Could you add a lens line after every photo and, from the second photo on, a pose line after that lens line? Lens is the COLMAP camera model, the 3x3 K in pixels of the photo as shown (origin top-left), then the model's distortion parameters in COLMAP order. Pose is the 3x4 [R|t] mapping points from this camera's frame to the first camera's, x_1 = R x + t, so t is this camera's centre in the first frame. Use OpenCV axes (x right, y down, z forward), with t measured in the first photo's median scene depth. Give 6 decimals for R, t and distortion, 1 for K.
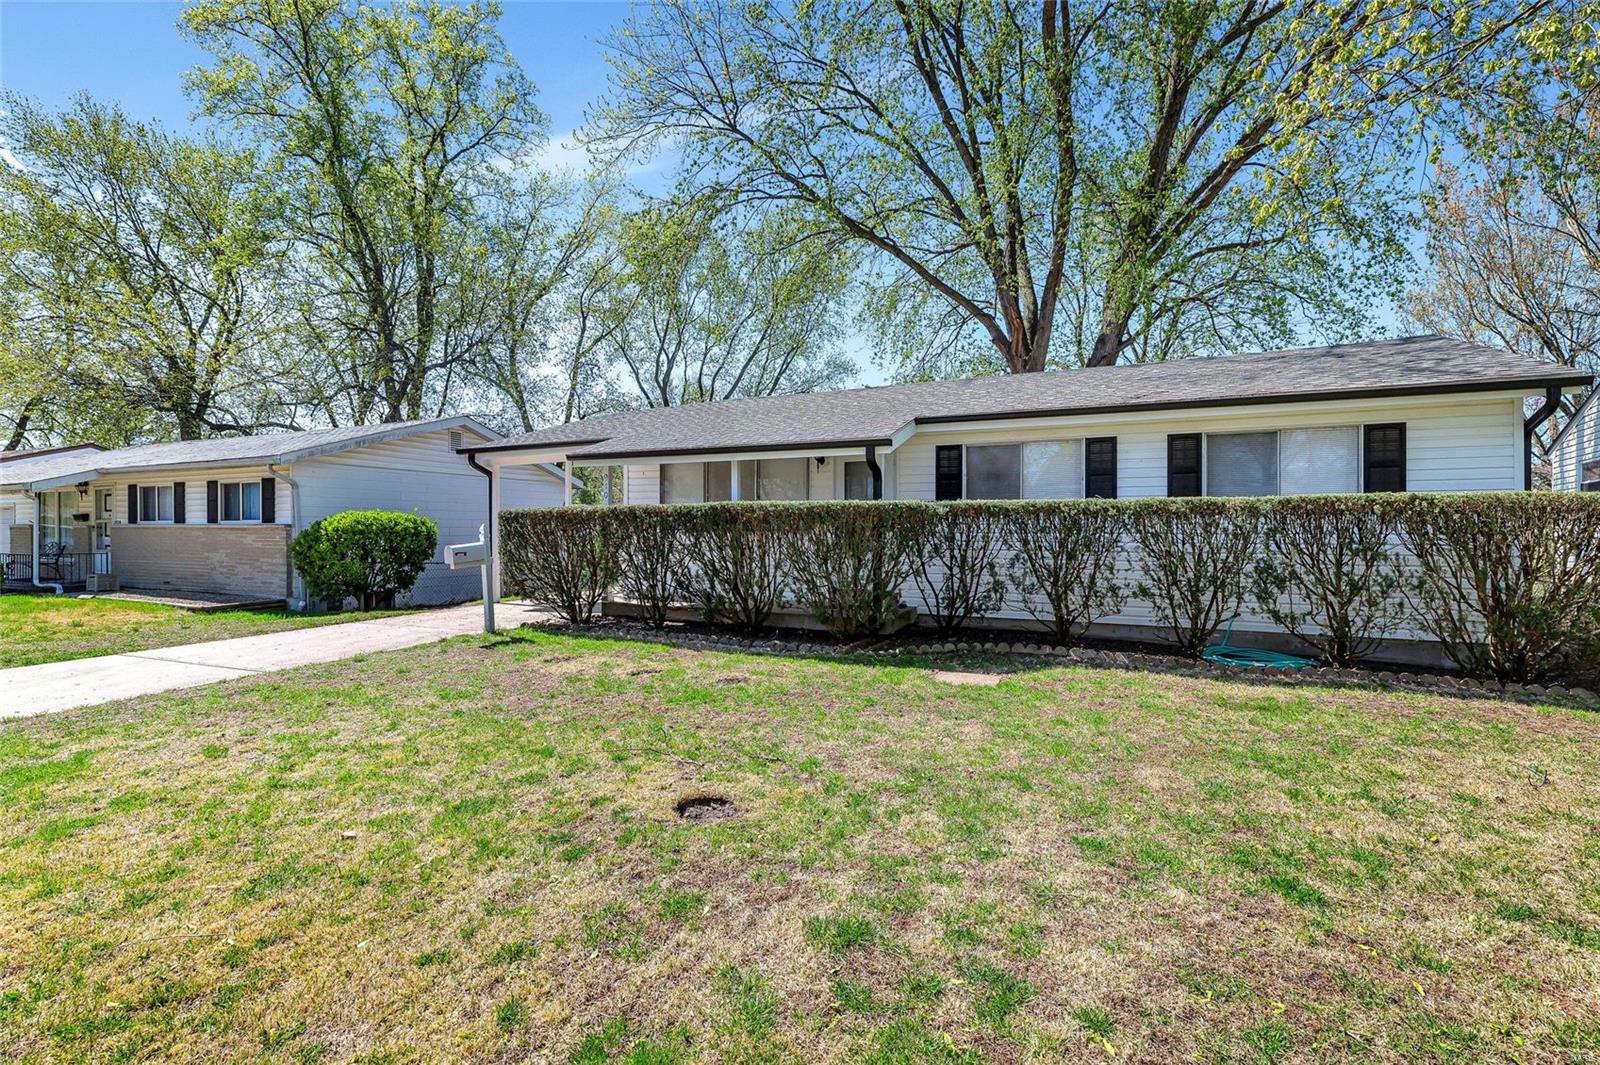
lens RADIAL K [[727.9, 0, 798.2], [0, 727.9, 528.2], [0, 0, 1]] dist [0.004162, -0.000930]
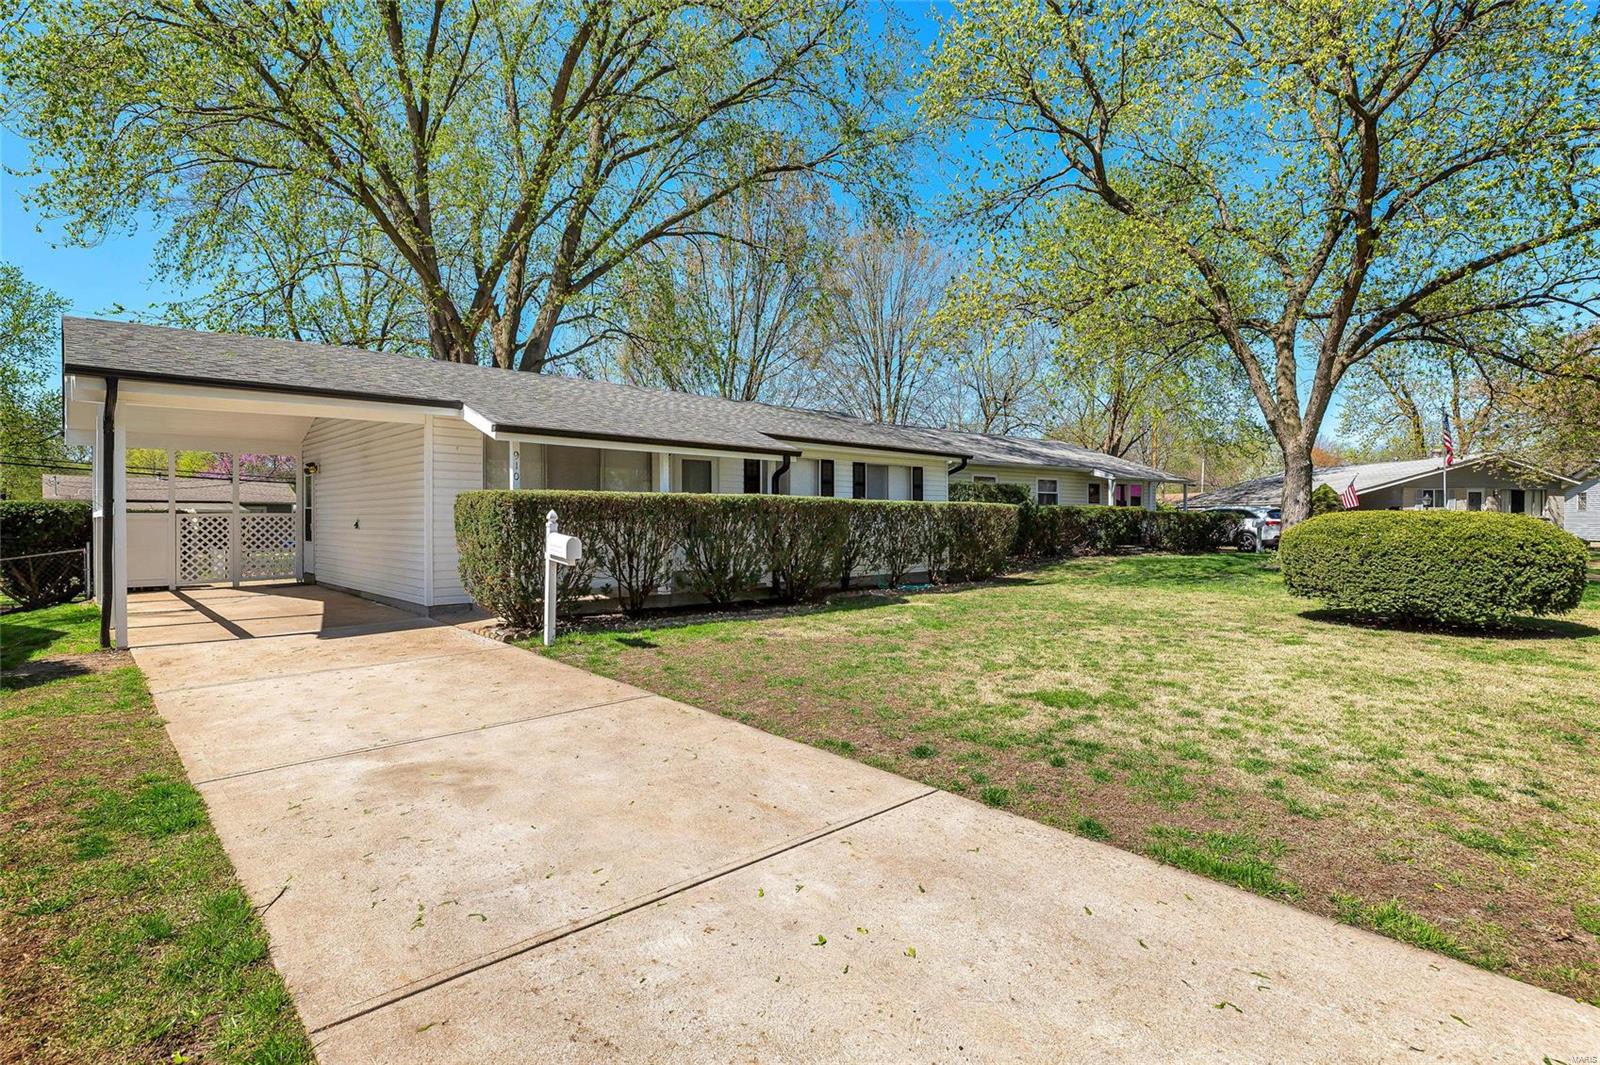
lens RADIAL K [[778.0, 0, 802.7], [0, 778.0, 527.8], [0, 0, 1]] dist [-0.003159, 0.000834]
pose [[0.365586, -0.009975, 0.930724, -1.166493], [0.000060, 0.999943, 0.010693, 0.004326], [-0.930777, -0.003853, 0.365566, 0.433981]]
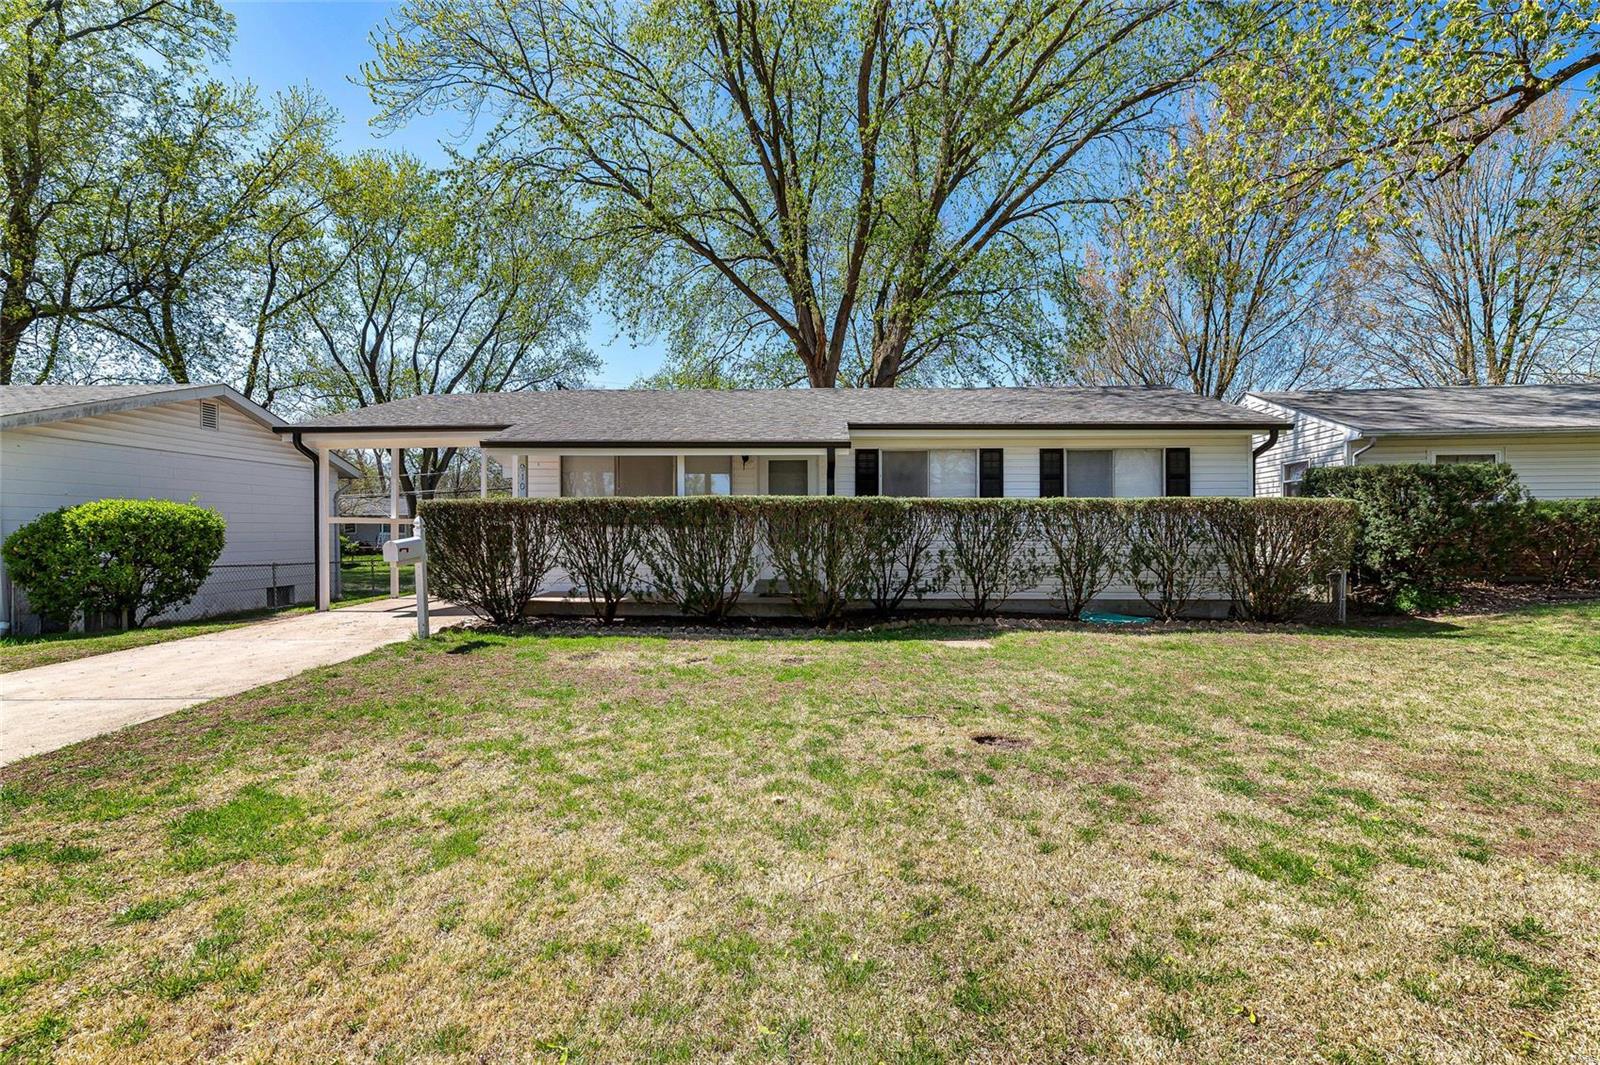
lens RADIAL K [[727.9, 0, 801.1], [0, 727.9, 529.0], [0, 0, 1]] dist [0.004162, -0.000930]
pose [[0.913208, -0.002083, 0.407489, -0.382097], [0.000872, 0.999995, 0.003158, 0.007685], [-0.407493, -0.002529, 0.913205, 0.003509]]
